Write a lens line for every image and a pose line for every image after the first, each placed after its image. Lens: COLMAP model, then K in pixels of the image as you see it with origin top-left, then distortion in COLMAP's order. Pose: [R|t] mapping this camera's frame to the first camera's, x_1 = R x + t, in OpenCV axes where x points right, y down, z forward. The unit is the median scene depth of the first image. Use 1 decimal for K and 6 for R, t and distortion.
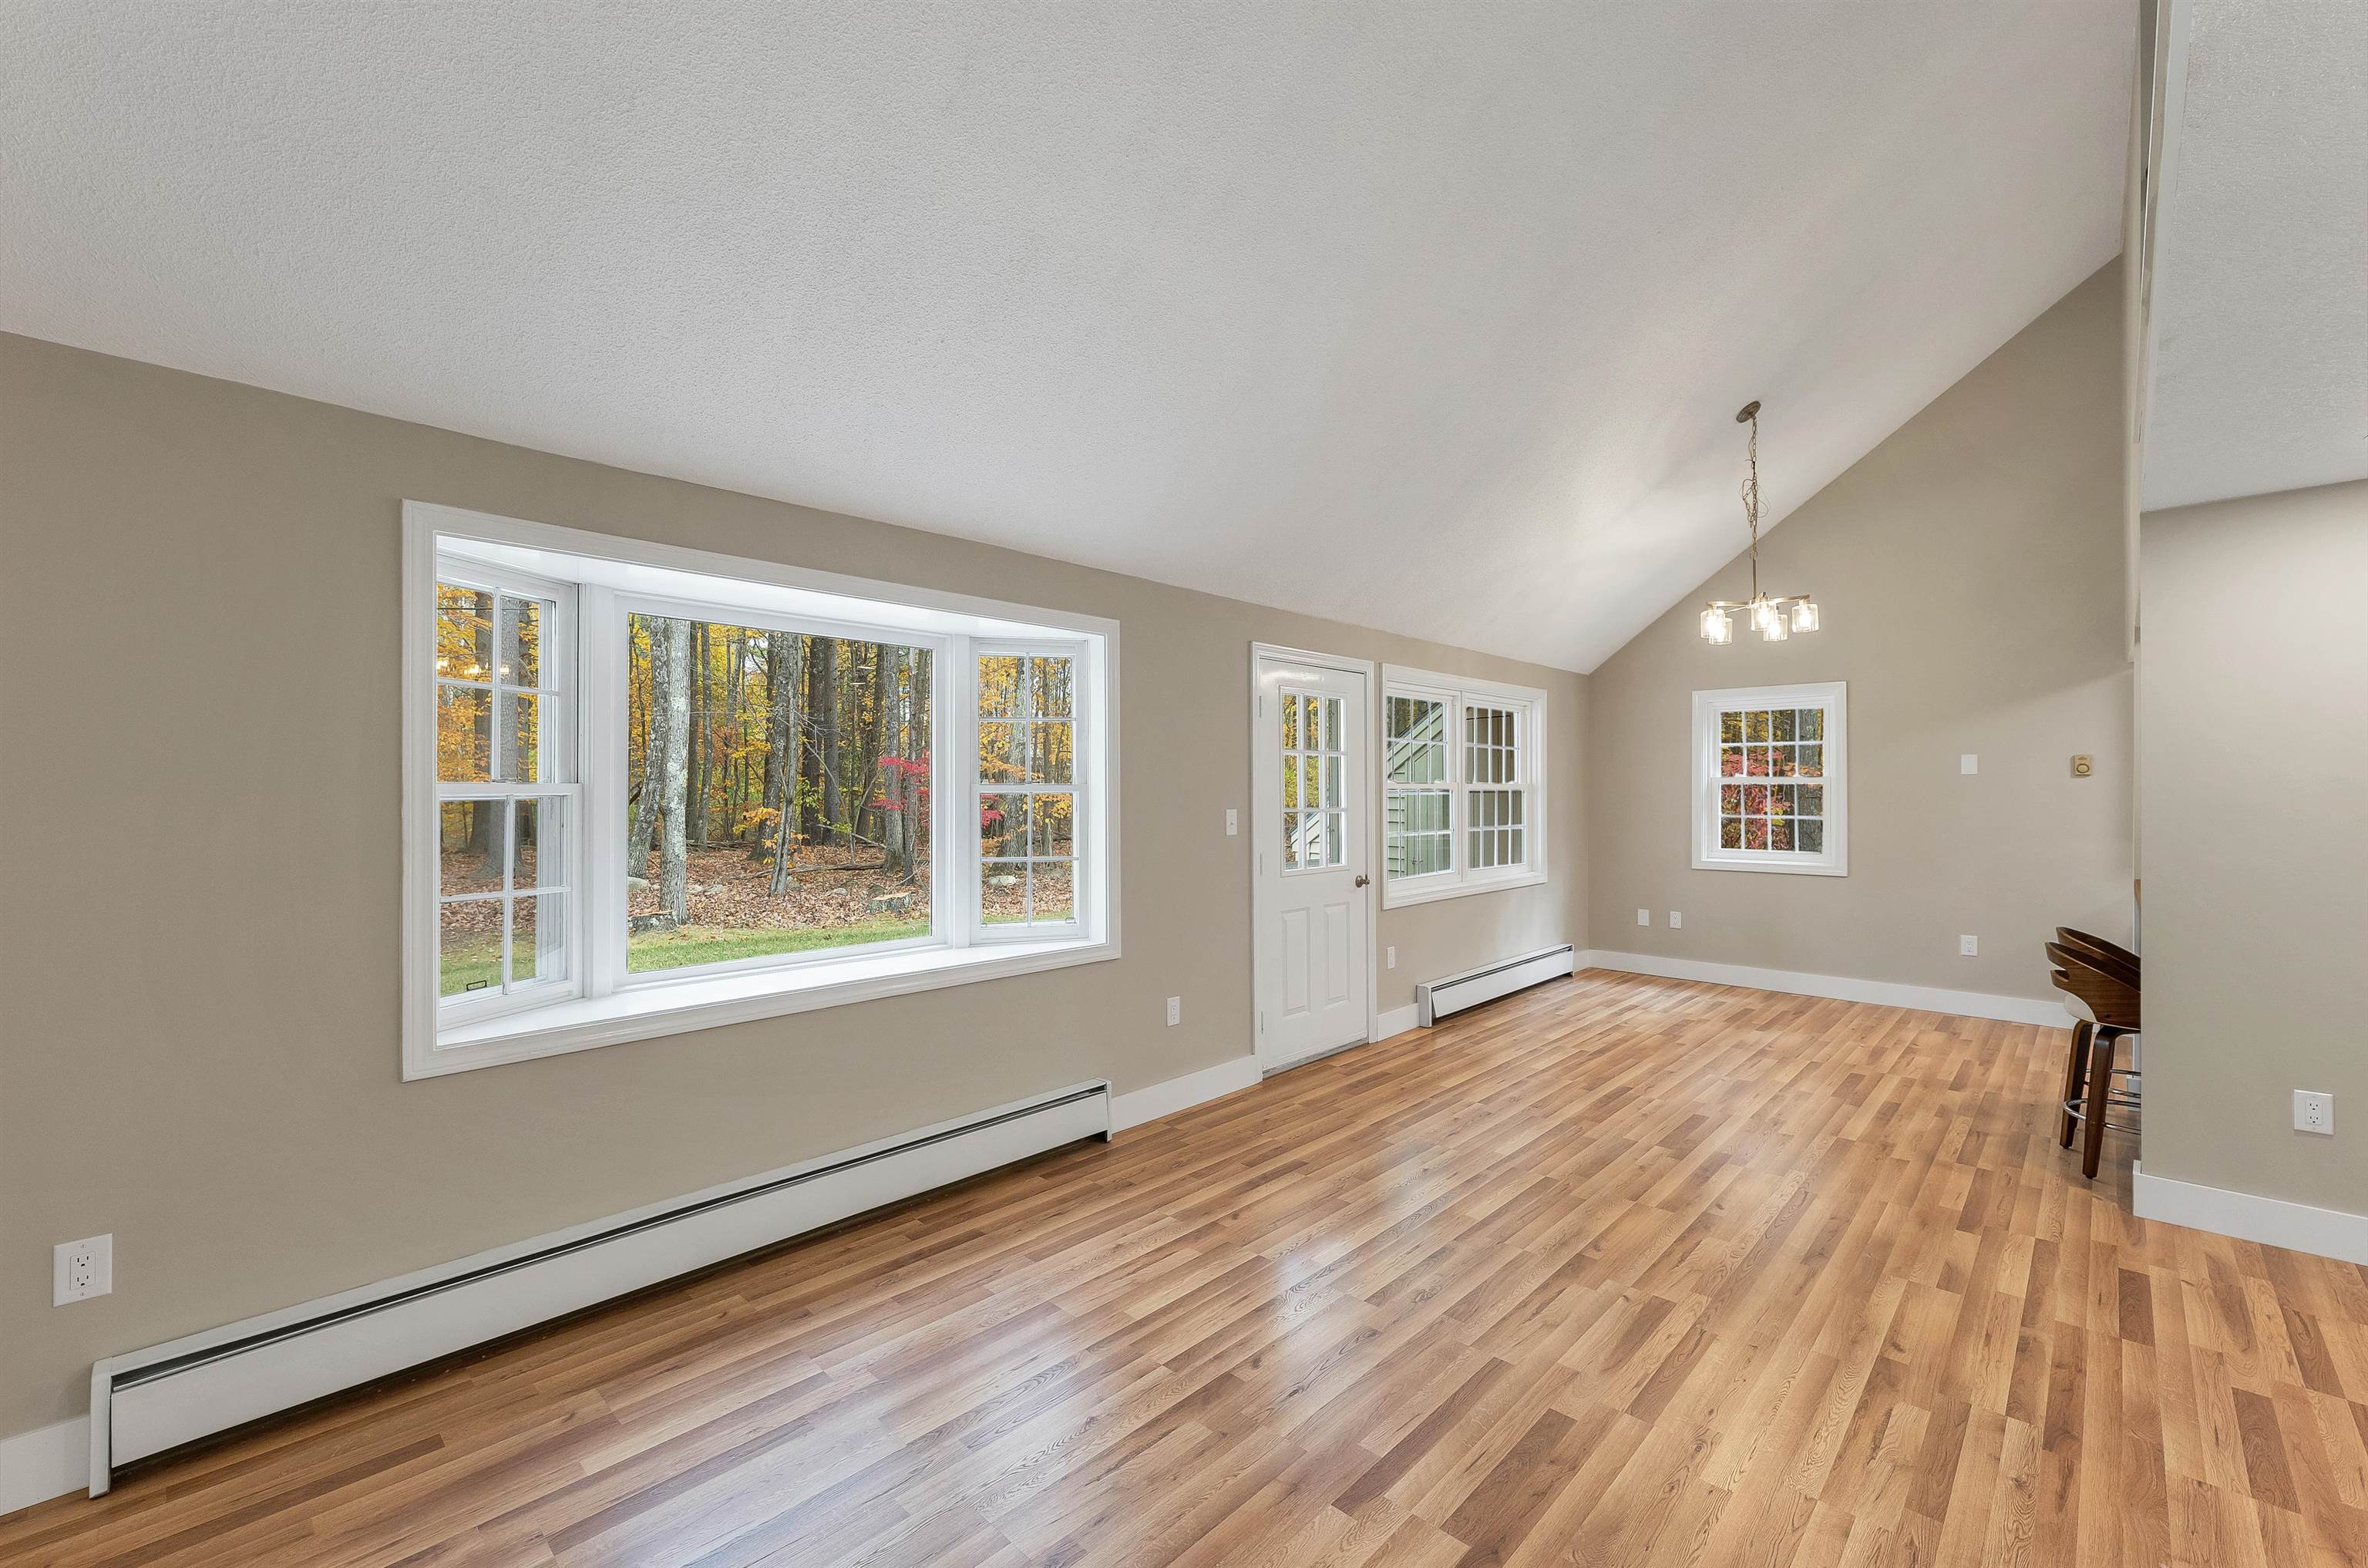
lens RADIAL K [[980.9, 0, 1182.9], [0, 980.9, 771.3], [0, 0, 1]] dist [-0.004406, 0.001108]
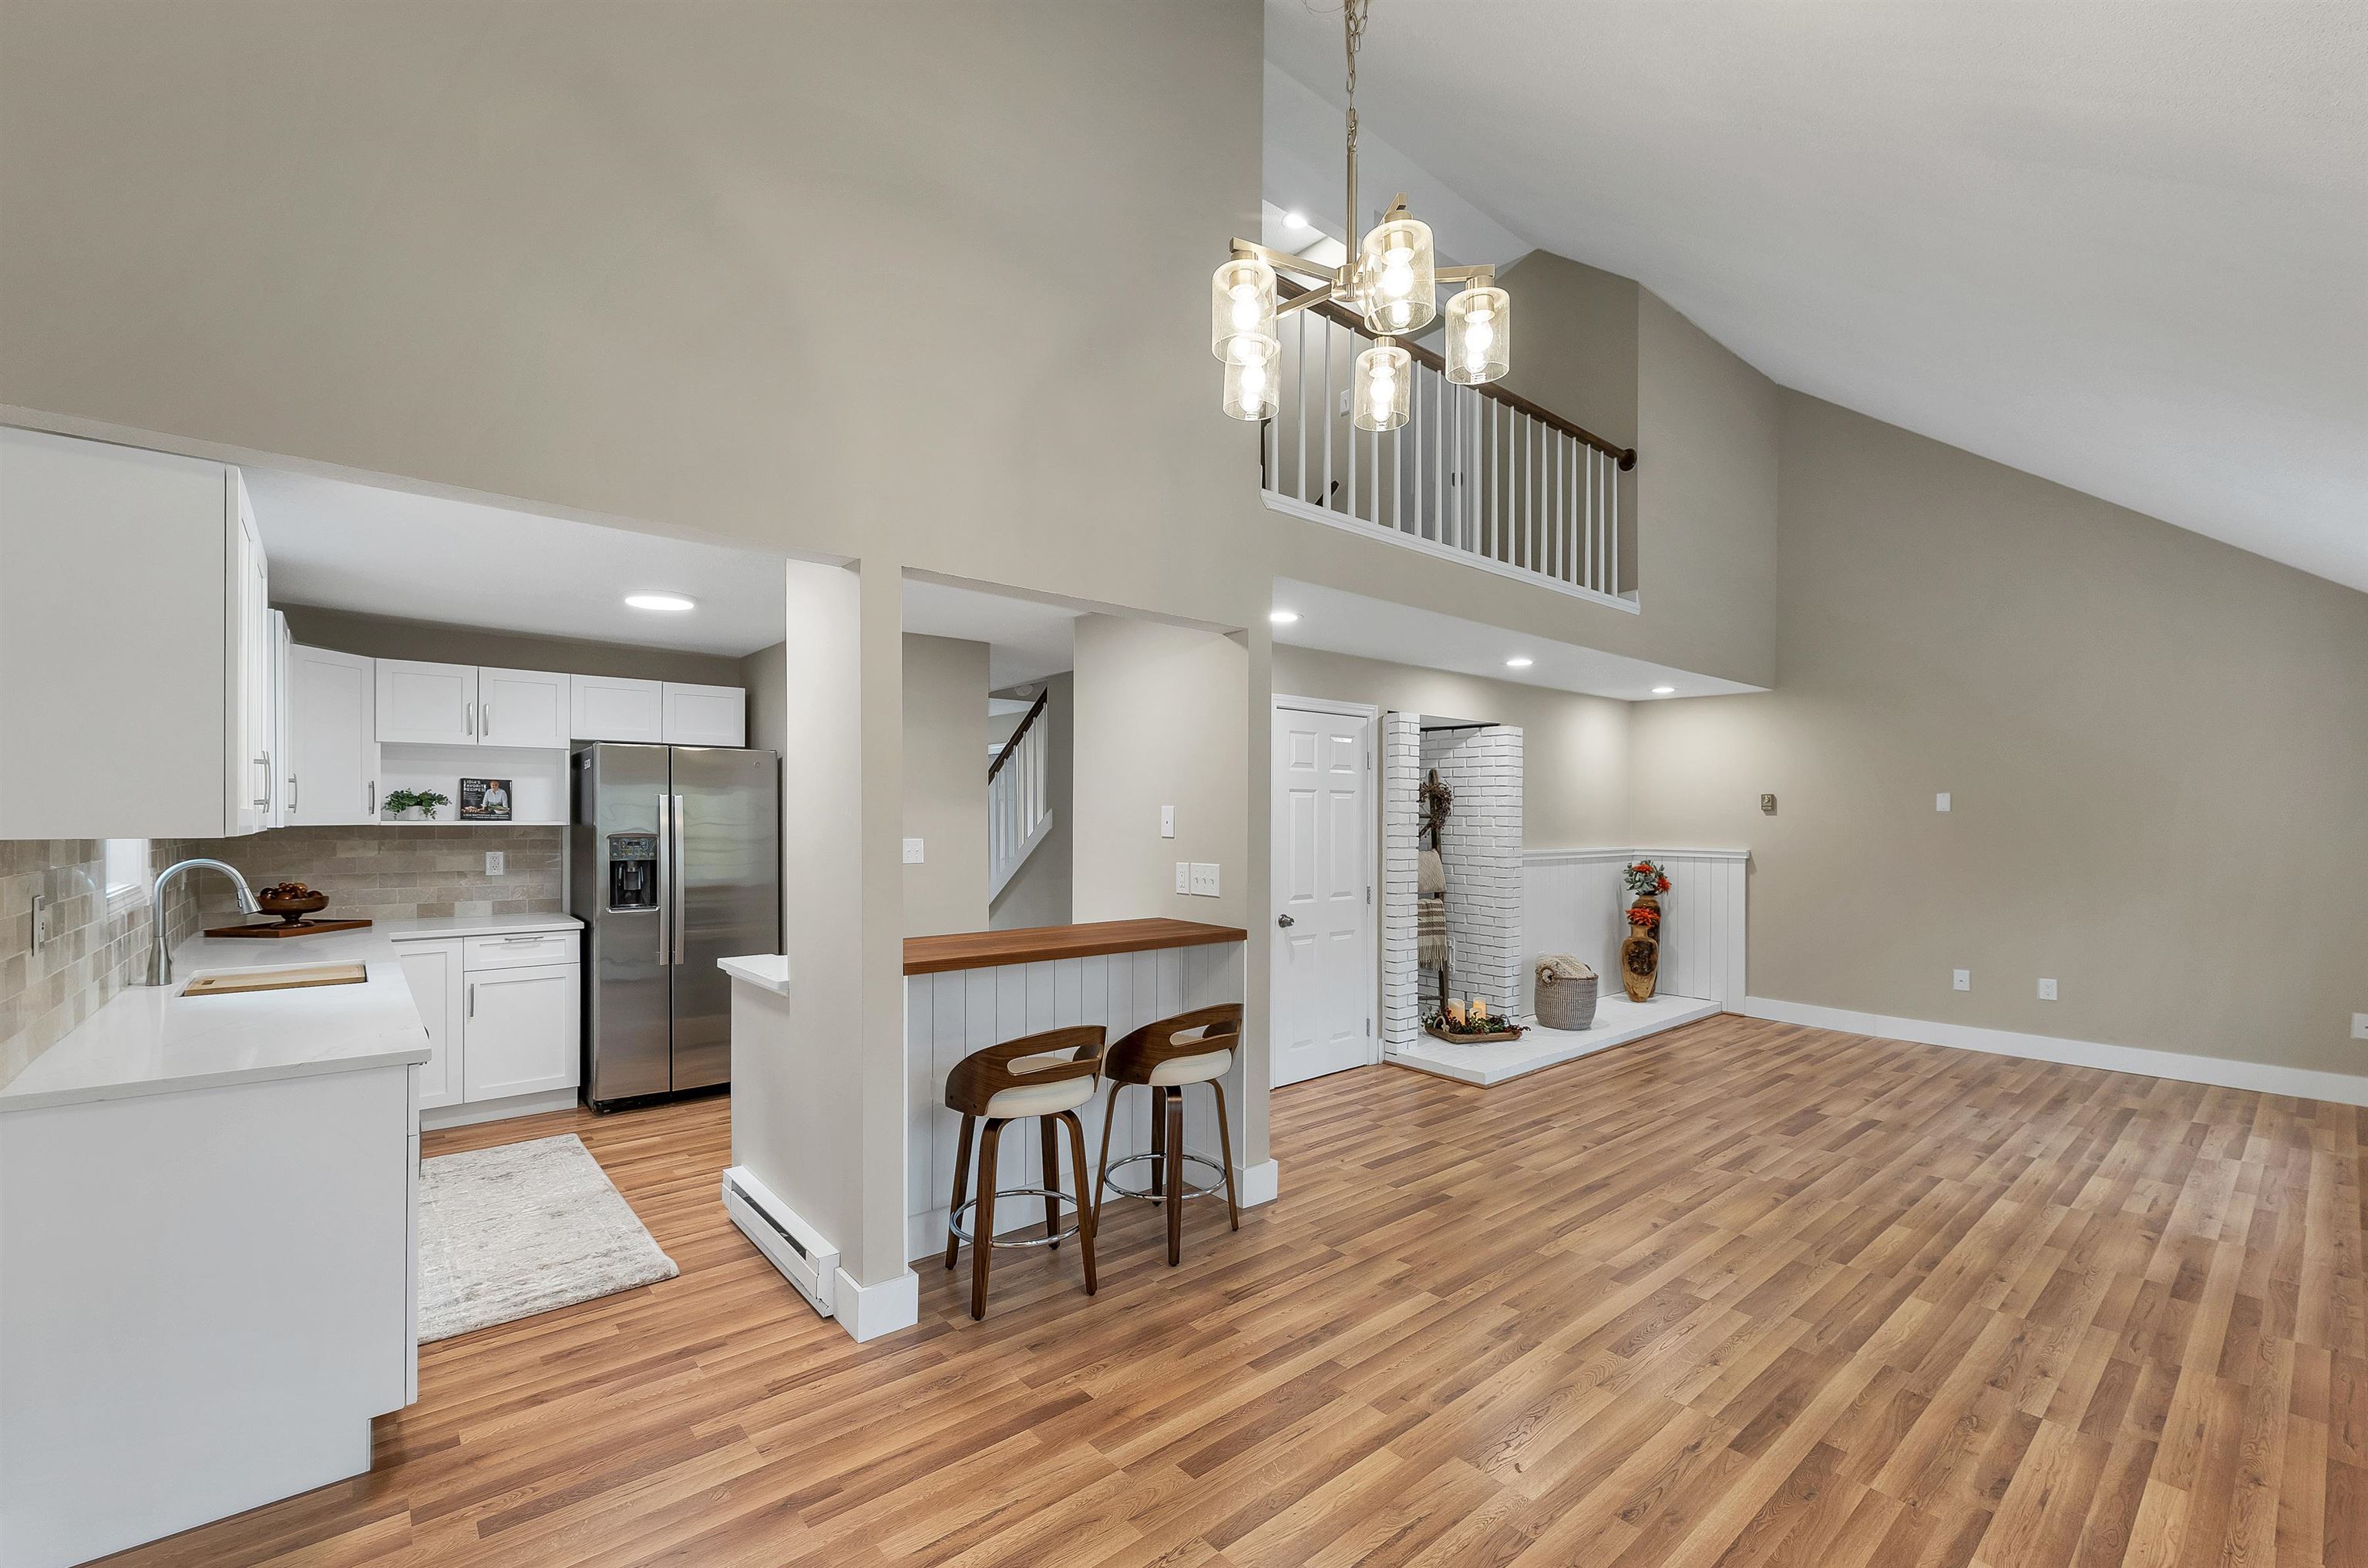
lens RADIAL K [[980.9, 0, 1180.7], [0, 980.9, 822.4], [0, 0, 1]] dist [-0.004406, 0.001108]
pose [[-0.993971, -0.006380, 0.109455, 0.829523], [-0.007449, 0.999928, -0.009360, 0.026634], [-0.109388, -0.010119, -0.993948, 1.850612]]
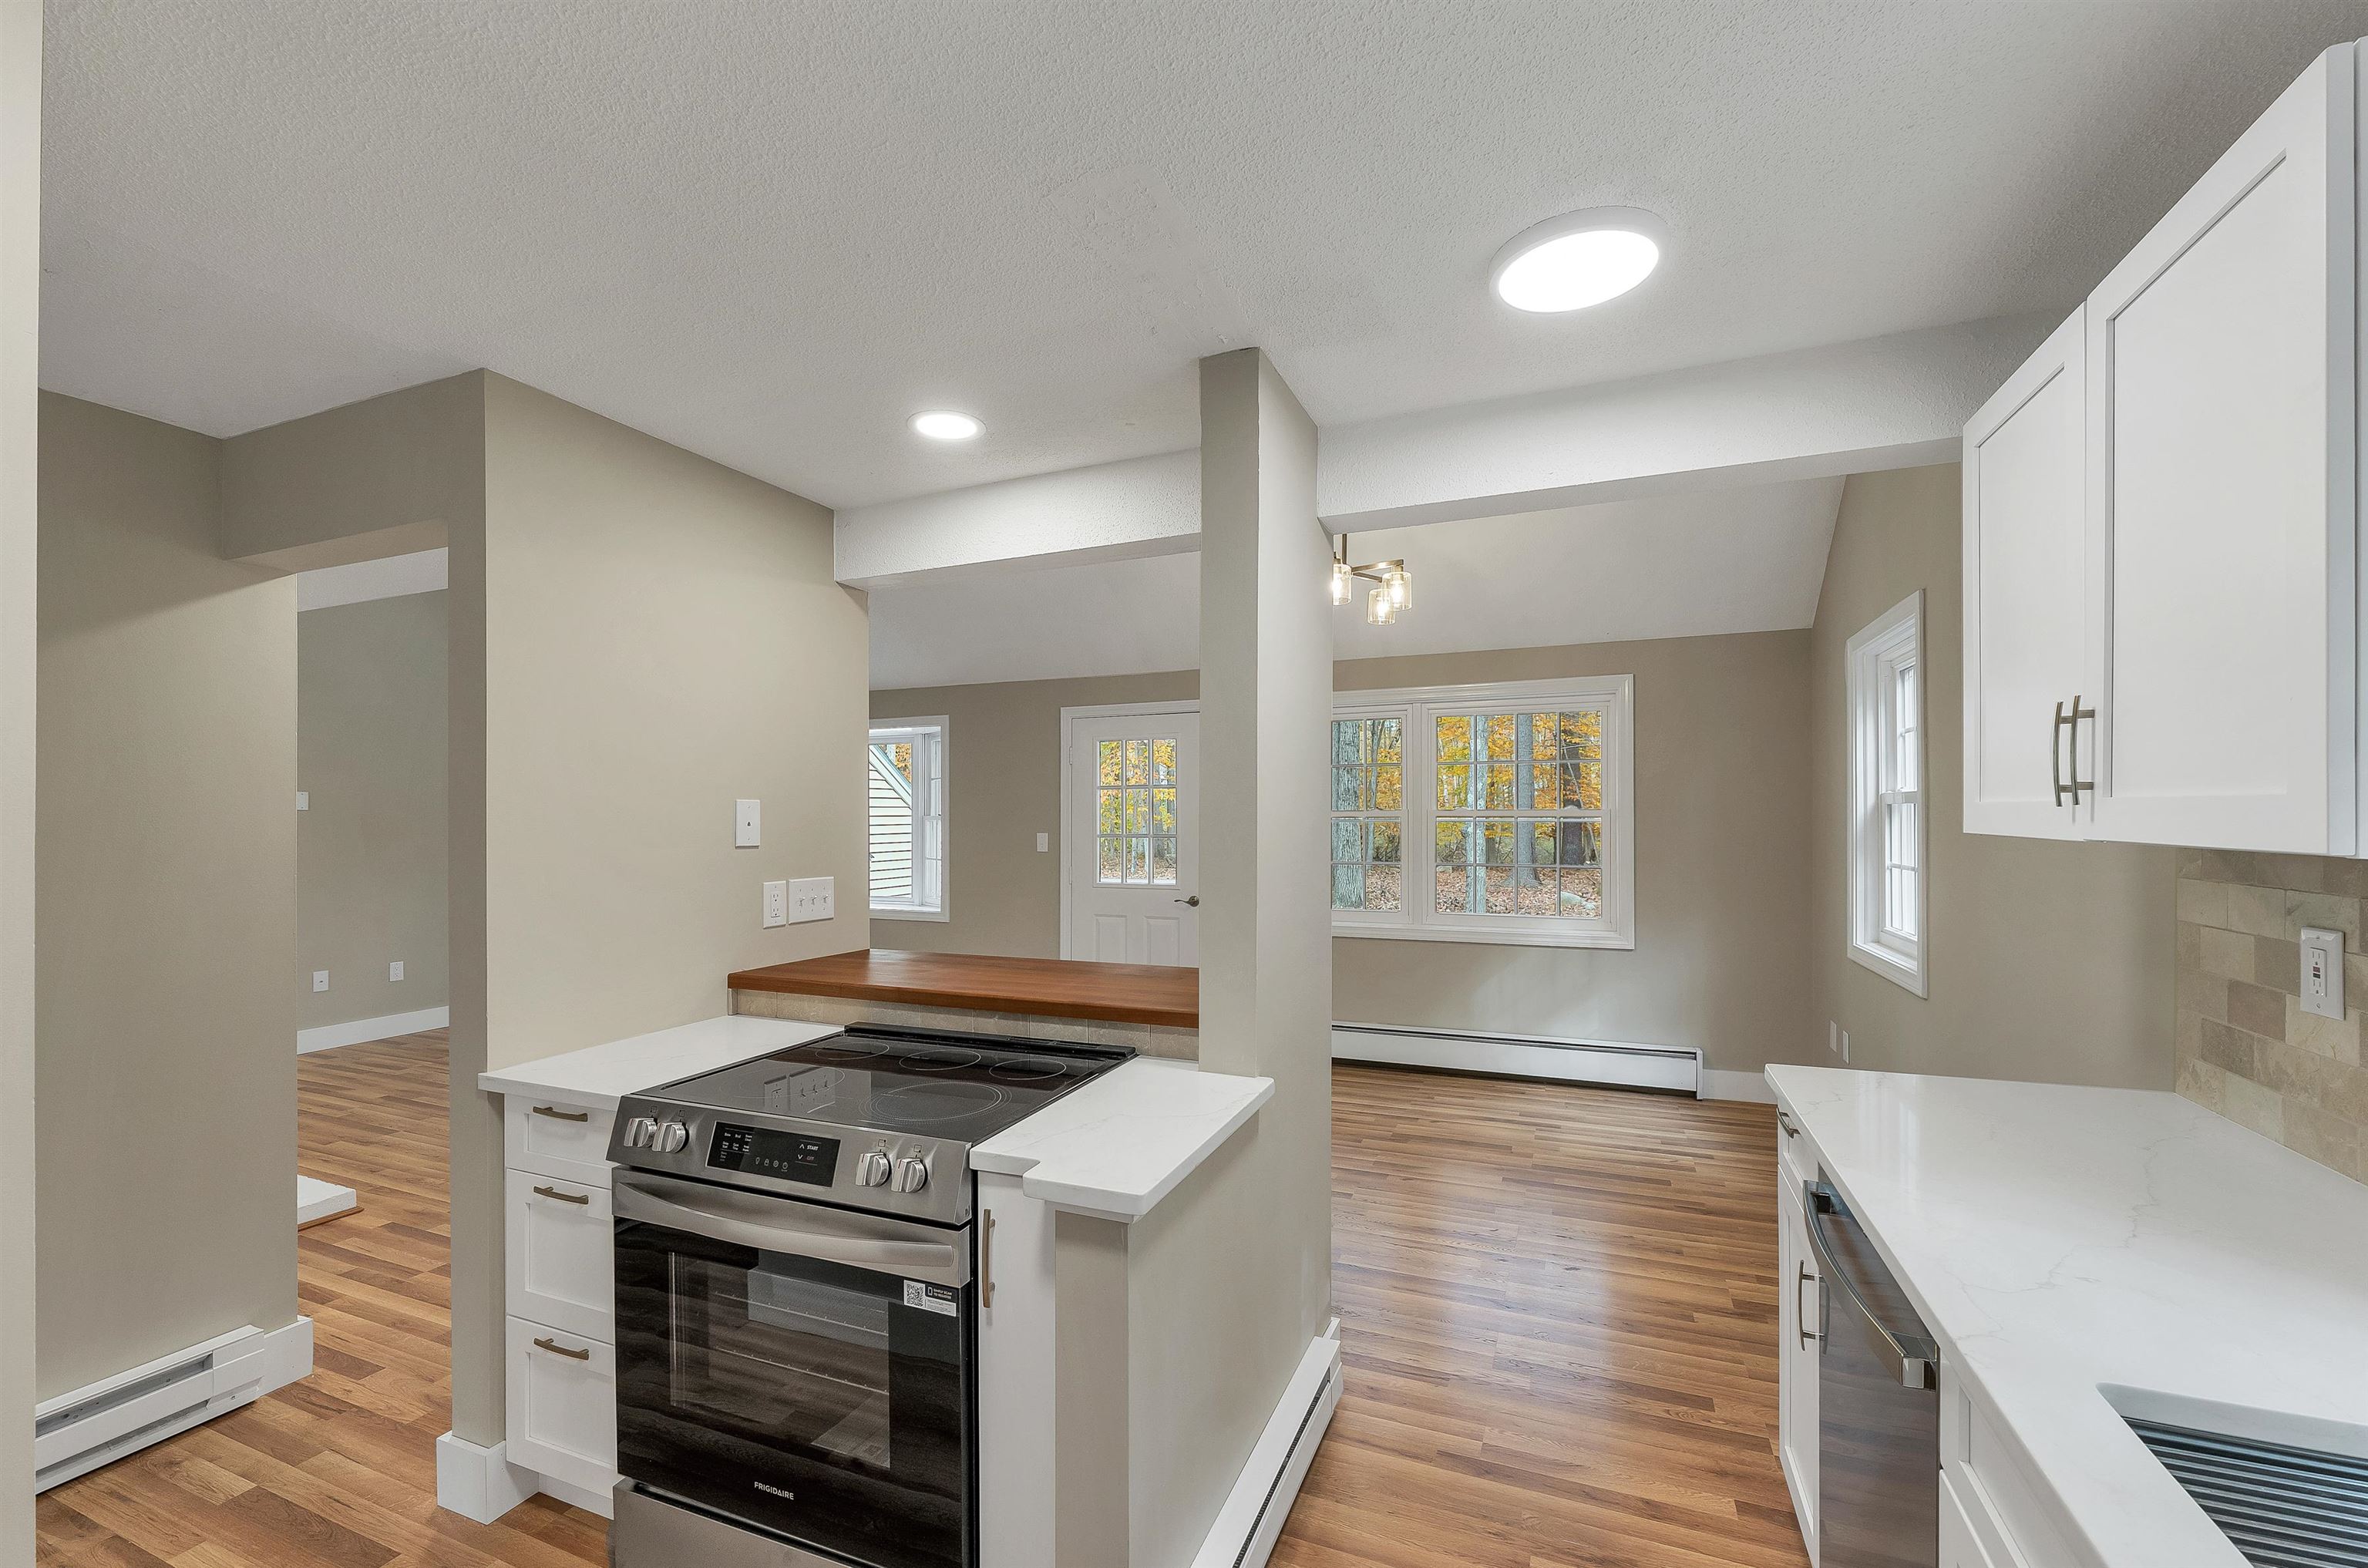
lens RADIAL K [[980.9, 0, 1179.9], [0, 980.9, 816.2], [0, 0, 1]] dist [-0.004406, 0.001108]
pose [[0.351468, -0.001963, -0.936198, 1.715270], [0.019290, 0.999801, 0.005146, 0.014002], [0.936001, -0.019868, 0.351436, 0.847000]]
